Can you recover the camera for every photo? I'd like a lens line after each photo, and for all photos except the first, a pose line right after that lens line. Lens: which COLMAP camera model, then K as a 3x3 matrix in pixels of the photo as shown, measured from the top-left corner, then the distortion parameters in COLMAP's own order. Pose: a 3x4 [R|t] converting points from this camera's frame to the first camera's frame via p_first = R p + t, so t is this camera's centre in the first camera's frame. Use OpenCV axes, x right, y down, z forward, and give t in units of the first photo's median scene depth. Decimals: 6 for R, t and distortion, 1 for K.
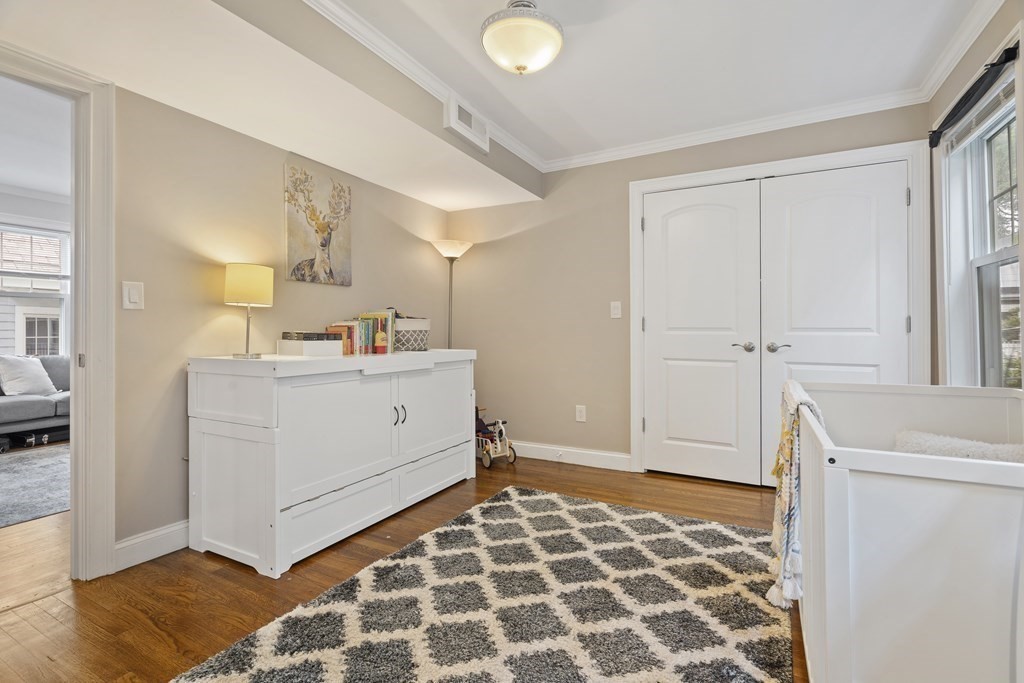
lens RADIAL K [[469.2, 0, 517.0], [0, 469.2, 343.0], [0, 0, 1]] dist [-0.001050, 0.000579]
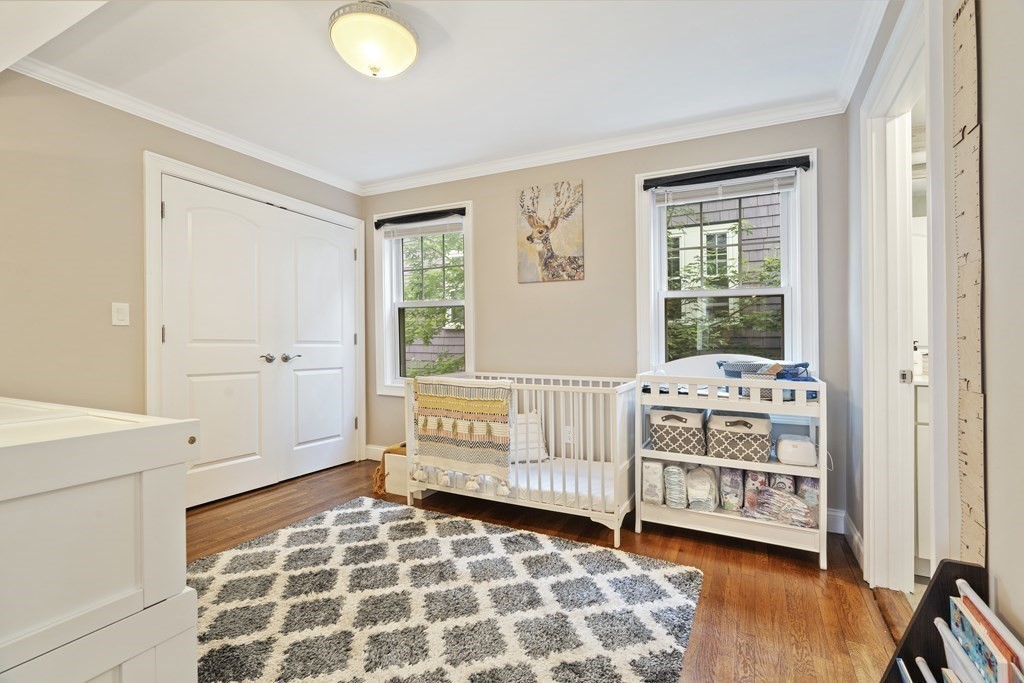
lens RADIAL K [[453.7, 0, 510.9], [0, 453.7, 348.0], [0, 0, 1]] dist [-0.001166, -0.000002]
pose [[0.009574, -0.009903, 0.999905, -0.698883], [0.022557, 0.999699, 0.009685, -0.015591], [-0.999700, 0.022462, 0.009794, 0.555123]]
